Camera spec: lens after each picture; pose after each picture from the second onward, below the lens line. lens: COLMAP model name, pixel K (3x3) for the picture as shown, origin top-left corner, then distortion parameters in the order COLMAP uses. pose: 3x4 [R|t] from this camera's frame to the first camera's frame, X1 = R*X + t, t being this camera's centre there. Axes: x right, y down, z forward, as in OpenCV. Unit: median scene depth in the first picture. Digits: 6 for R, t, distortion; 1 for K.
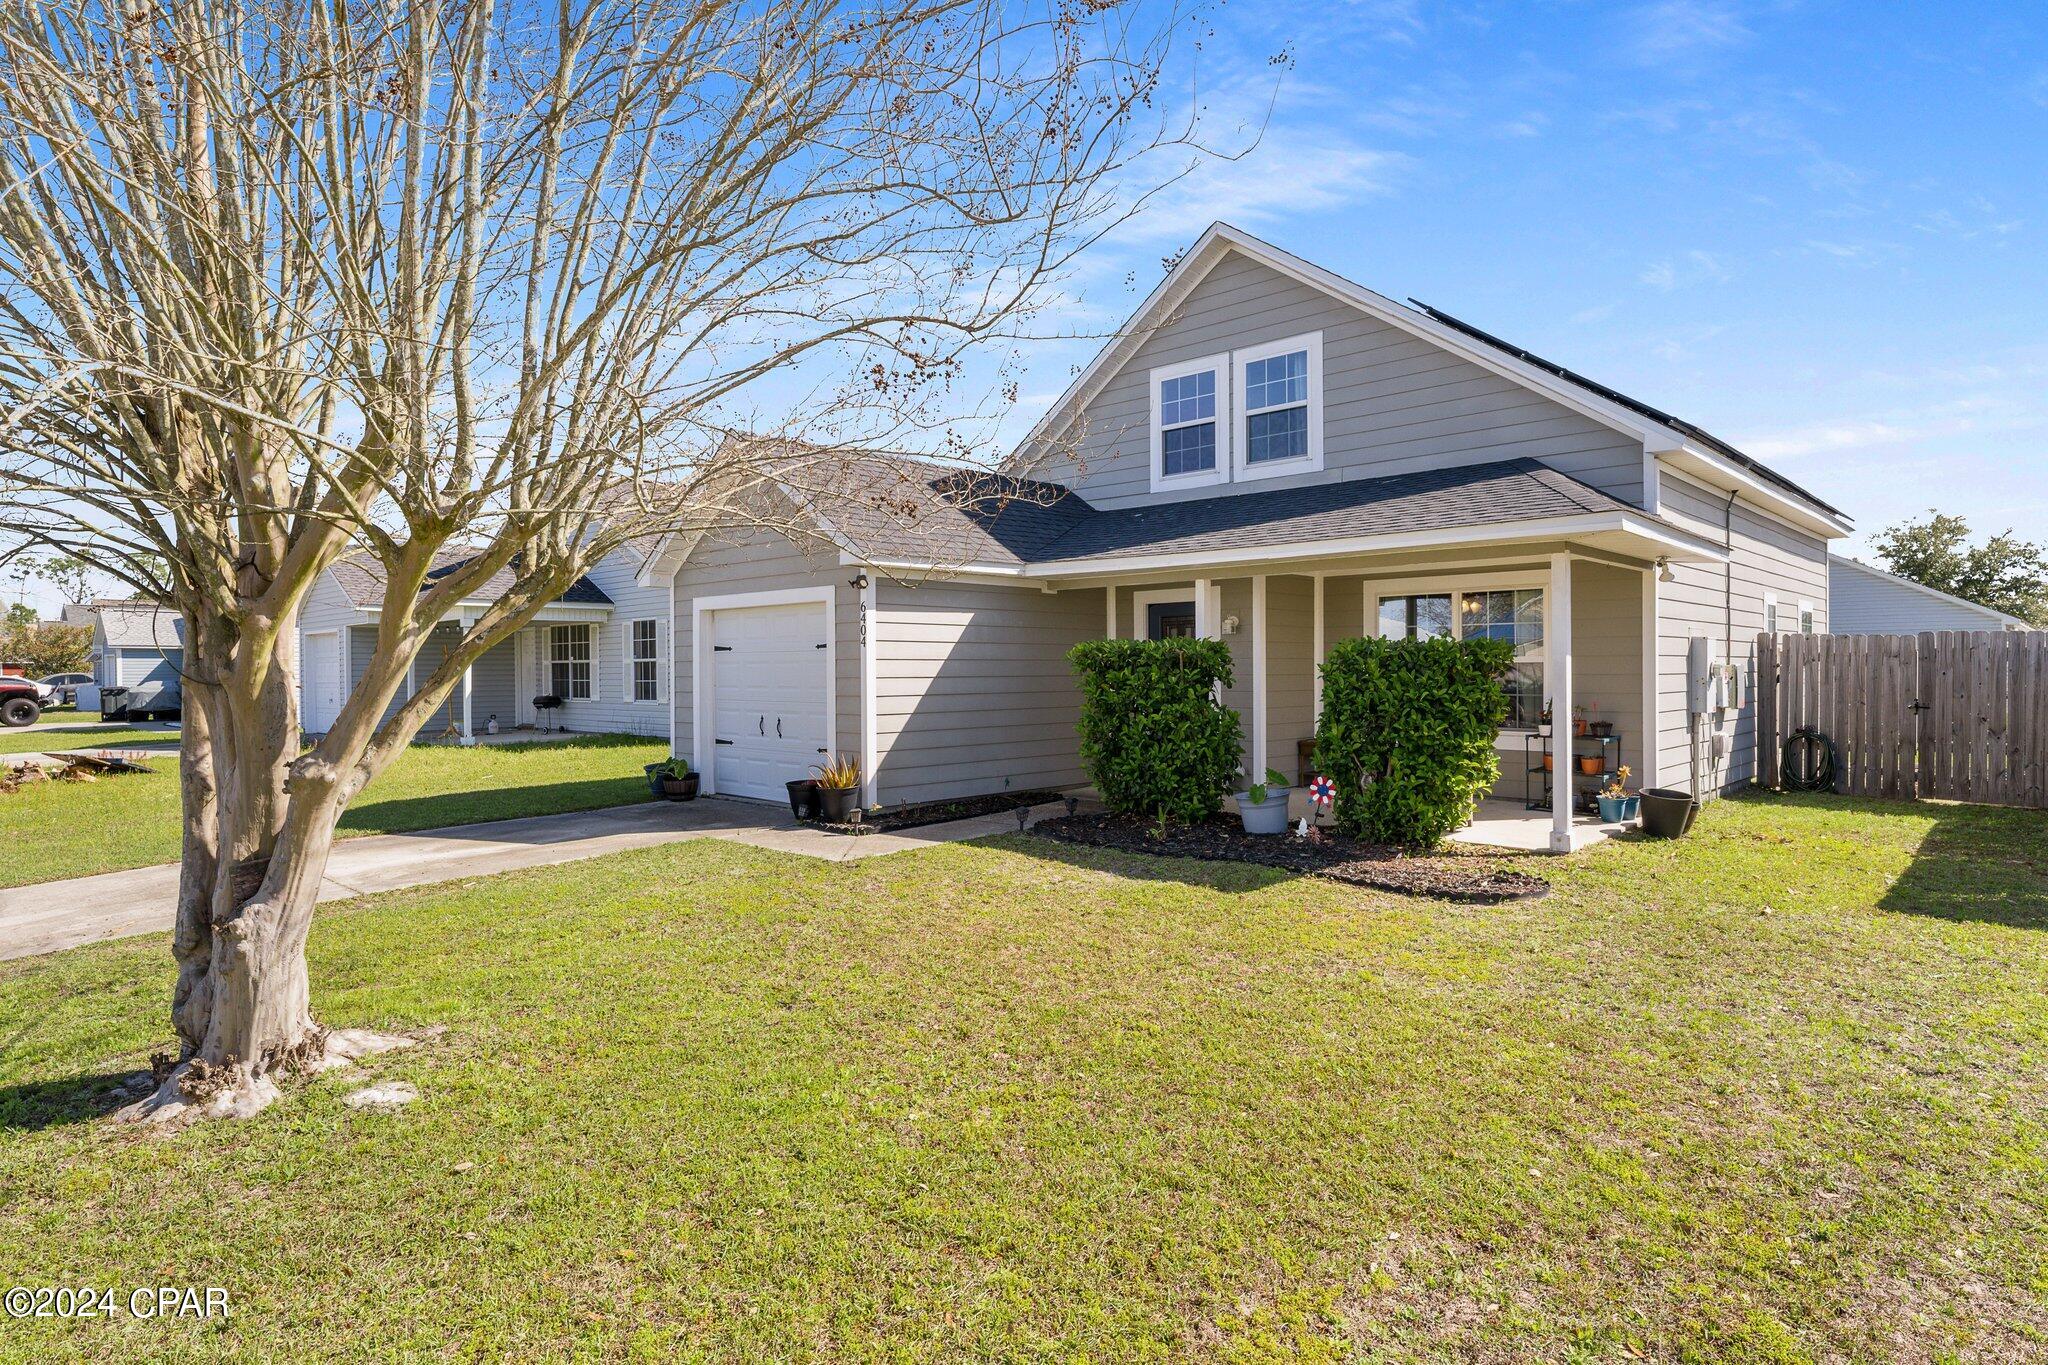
lens RADIAL K [[1115.2, 0, 1030.2], [0, 1115.2, 671.2], [0, 0, 1]] dist [-0.001235, -0.000024]
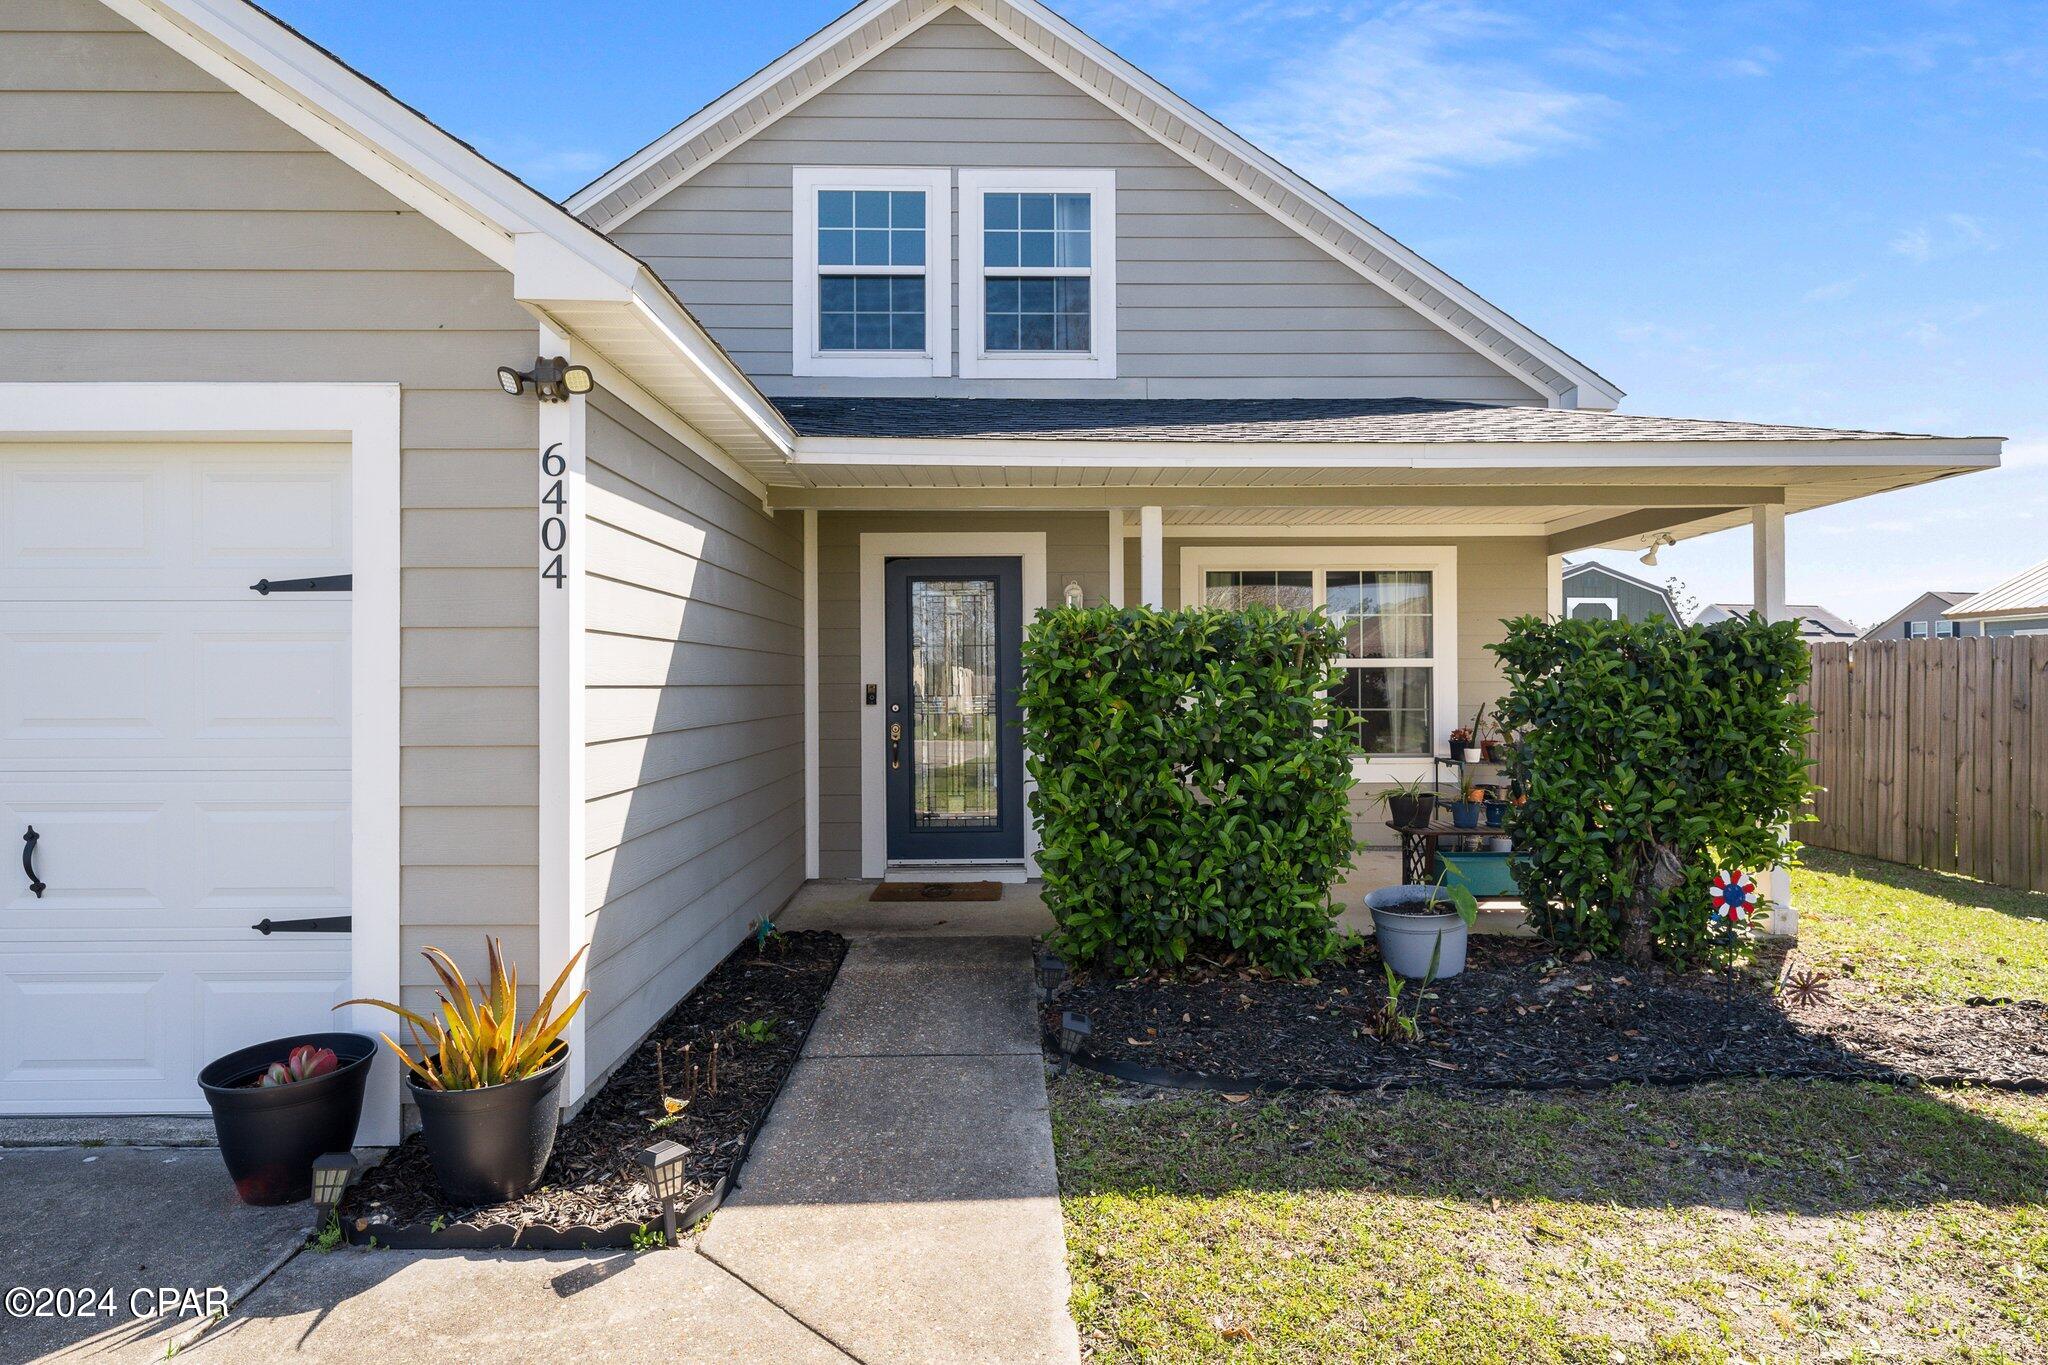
lens RADIAL K [[1067.0, 0, 1037.8], [0, 1067.0, 671.9], [0, 0, 1]] dist [0.005165, 0.000540]
pose [[0.713915, 0.007813, 0.700189, -0.211055], [0.000939, 0.999926, -0.012115, 0.004291], [-0.700232, 0.009306, 0.713855, 0.554493]]
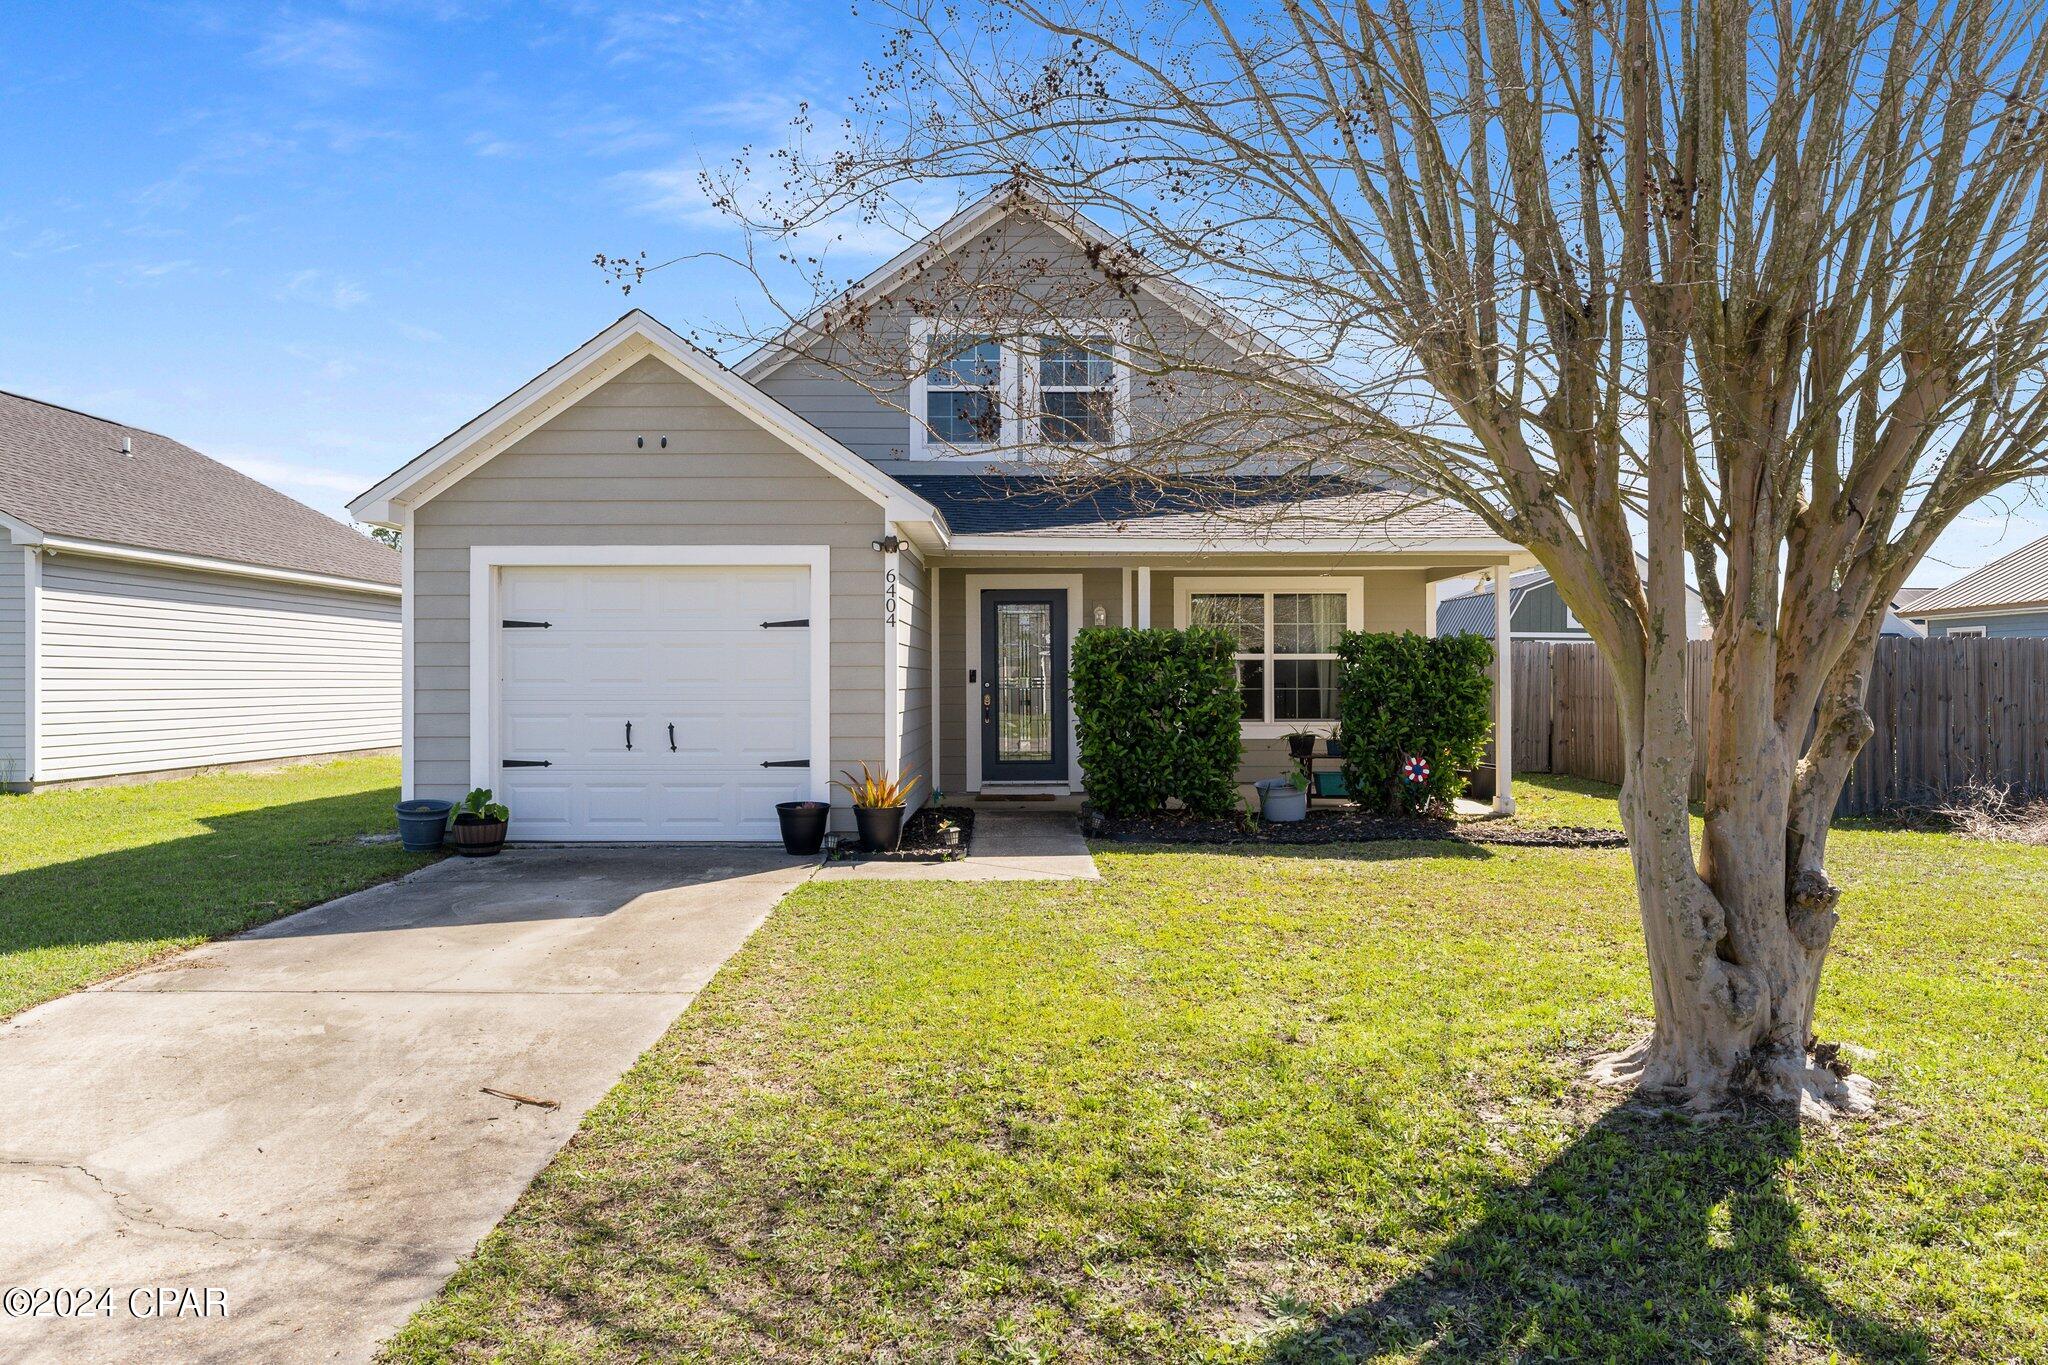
lens RADIAL K [[1321.5, 0, 1034.2], [0, 1321.5, 681.2], [0, 0, 1]] dist [0.000055, -0.000022]
pose [[0.728734, 0.001474, 0.684796, -0.574200], [-0.001188, 0.999999, -0.000887, 0.013797], [-0.684796, -0.000167, 0.728735, 0.200582]]
